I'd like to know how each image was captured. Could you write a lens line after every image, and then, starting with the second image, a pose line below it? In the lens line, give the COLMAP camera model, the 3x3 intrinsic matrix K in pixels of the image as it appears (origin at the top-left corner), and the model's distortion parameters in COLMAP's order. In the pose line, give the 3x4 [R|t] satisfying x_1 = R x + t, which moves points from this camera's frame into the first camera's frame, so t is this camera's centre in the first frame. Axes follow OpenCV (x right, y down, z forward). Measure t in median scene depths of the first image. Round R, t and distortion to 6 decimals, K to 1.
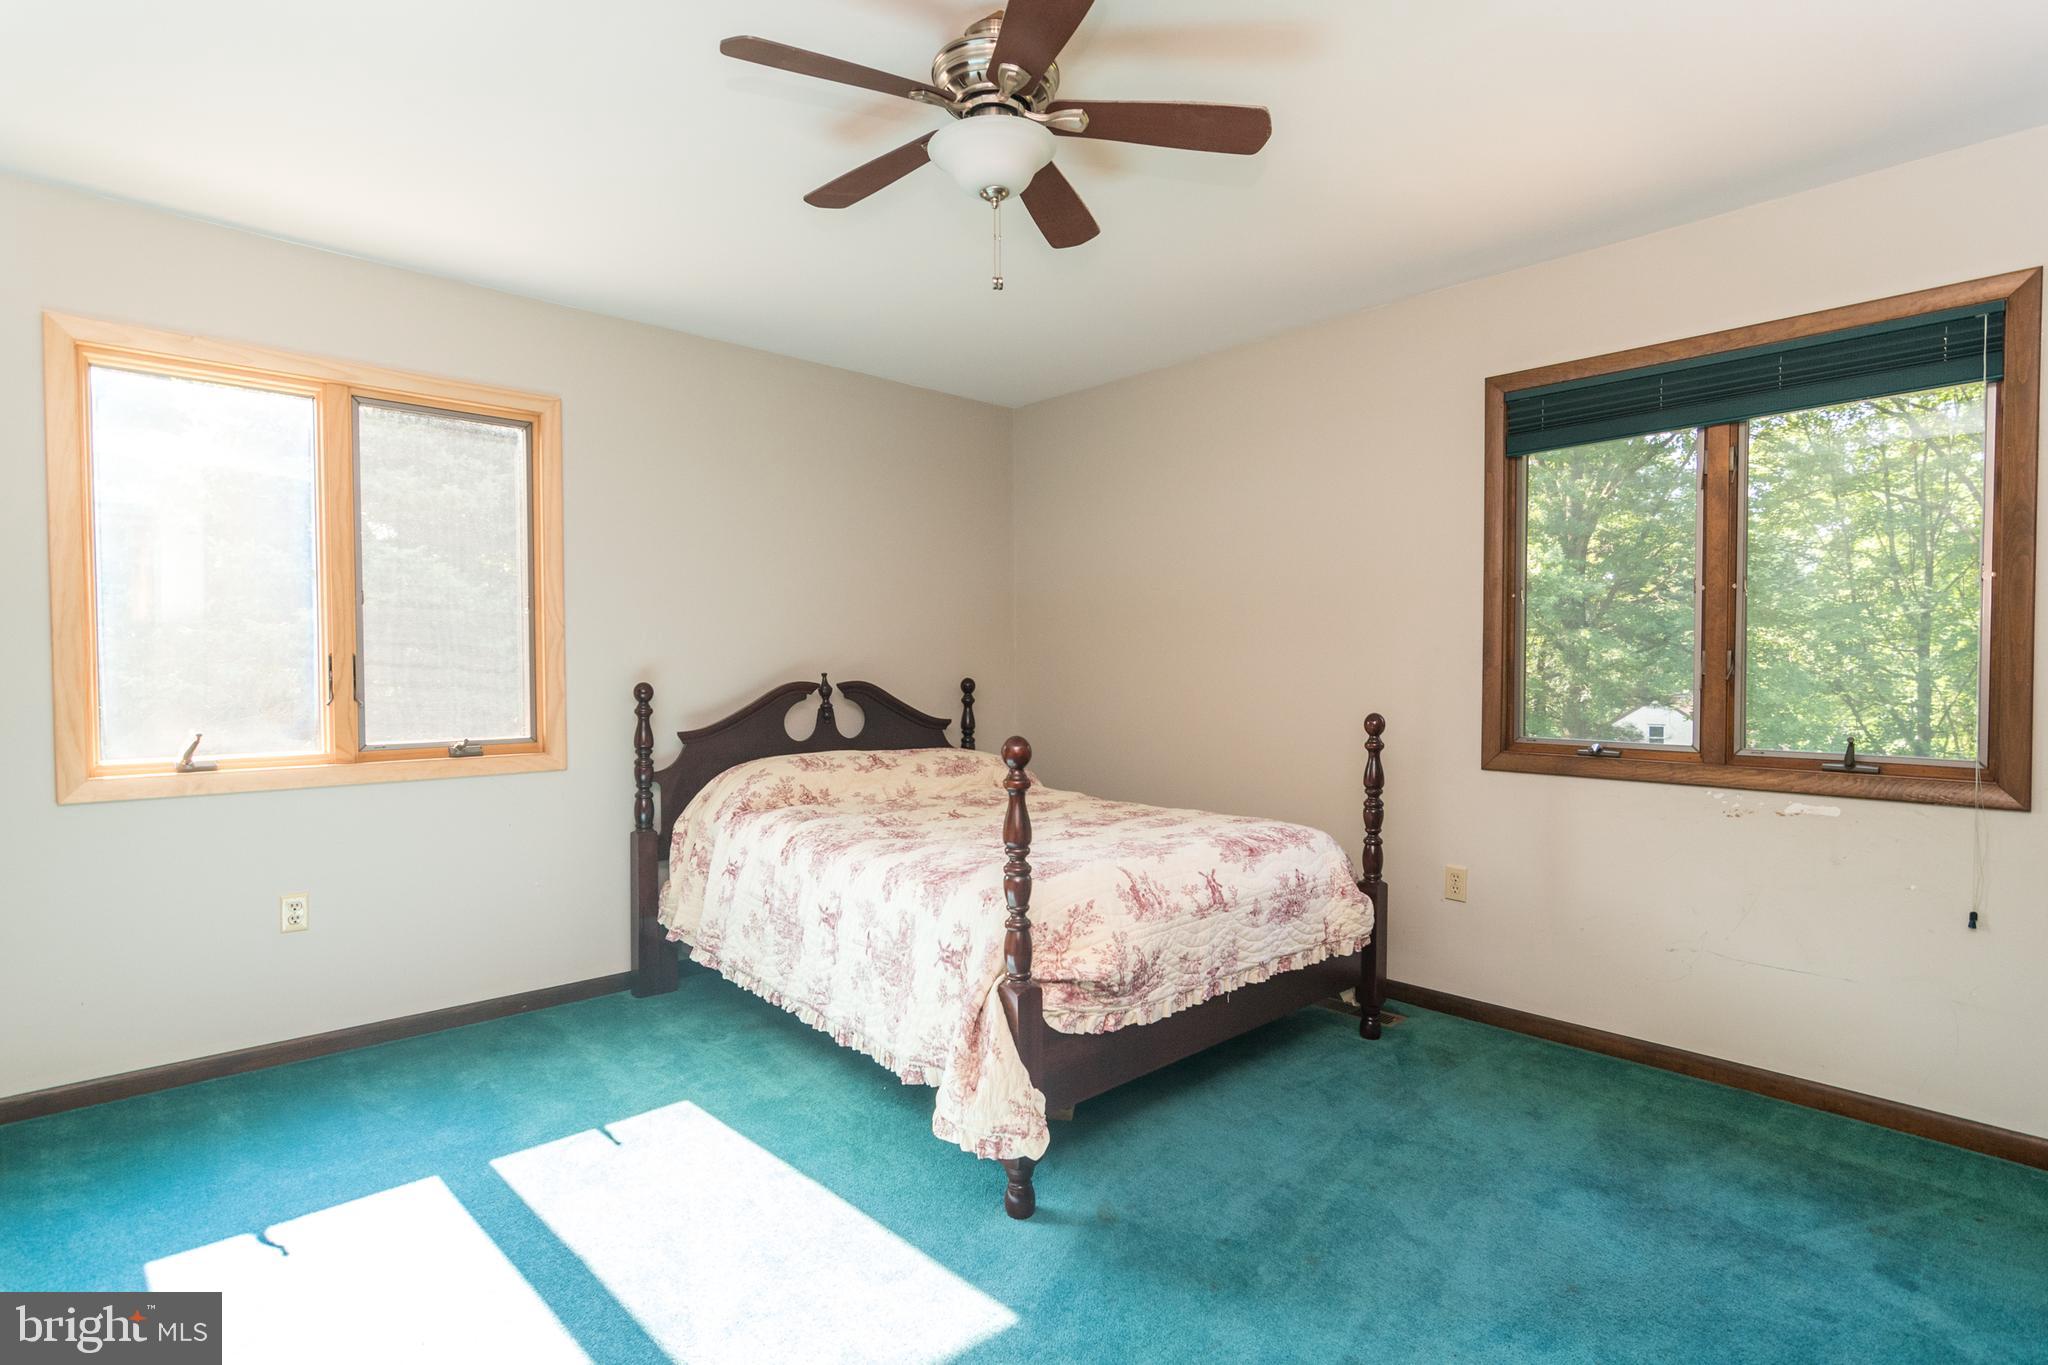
lens RADIAL K [[1014.5, 0, 1037.5], [0, 1014.5, 684.9], [0, 0, 1]] dist [-0.002605, 0.000776]
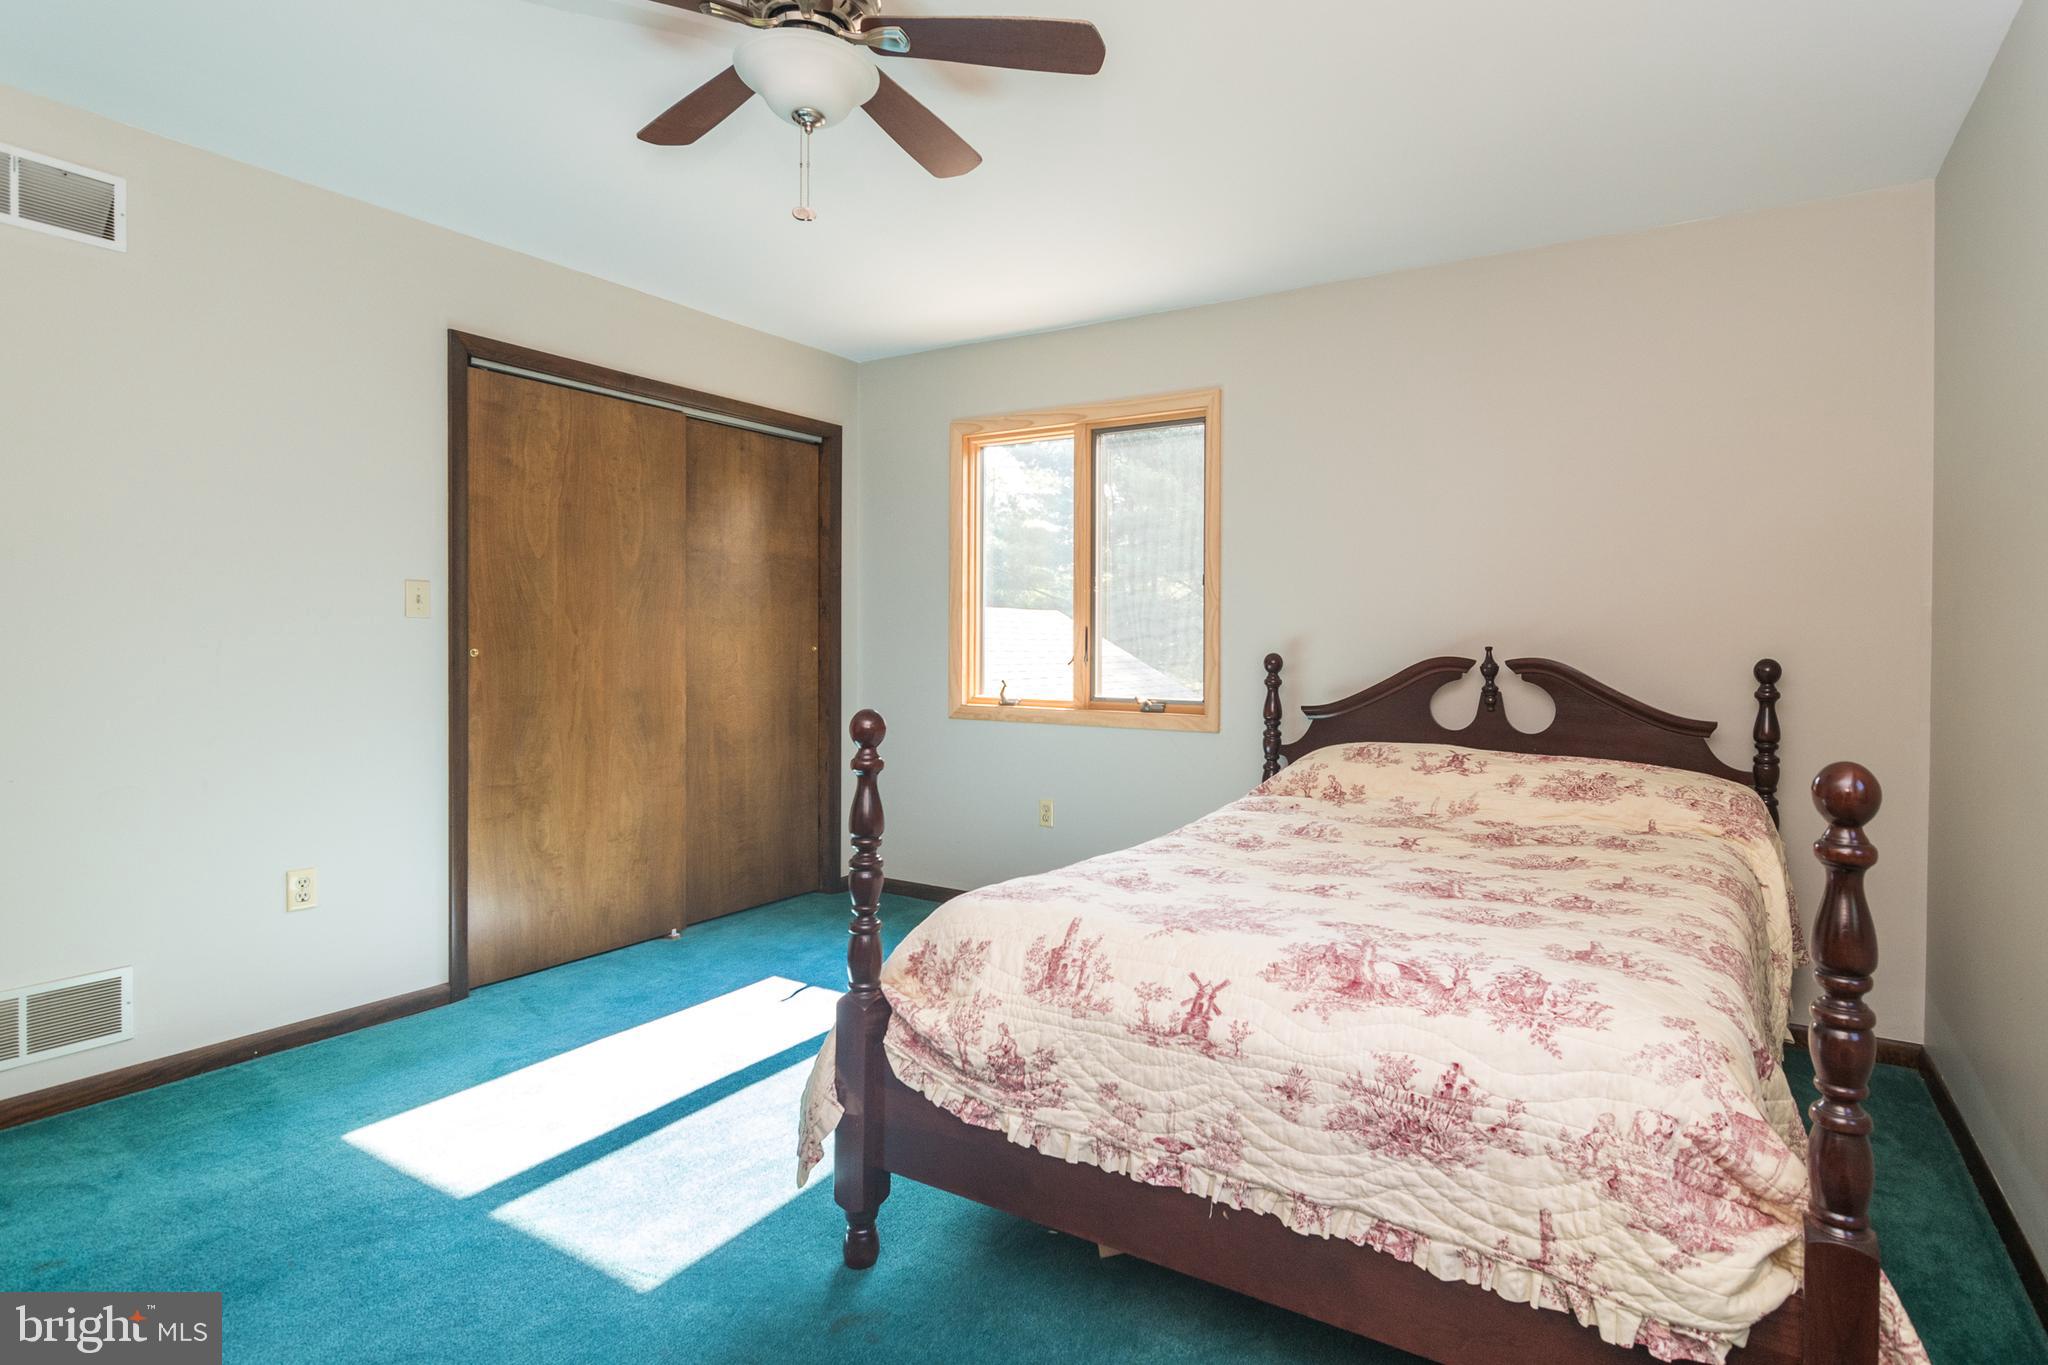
lens RADIAL K [[973.7, 0, 1024.0], [0, 973.7, 646.9], [0, 0, 1]] dist [-0.002390, 0.000022]
pose [[0.296291, 0.010421, -0.955041, 0.625884], [-0.026003, 0.999658, 0.002841, -0.007017], [0.954744, 0.023993, 0.296461, 0.674002]]
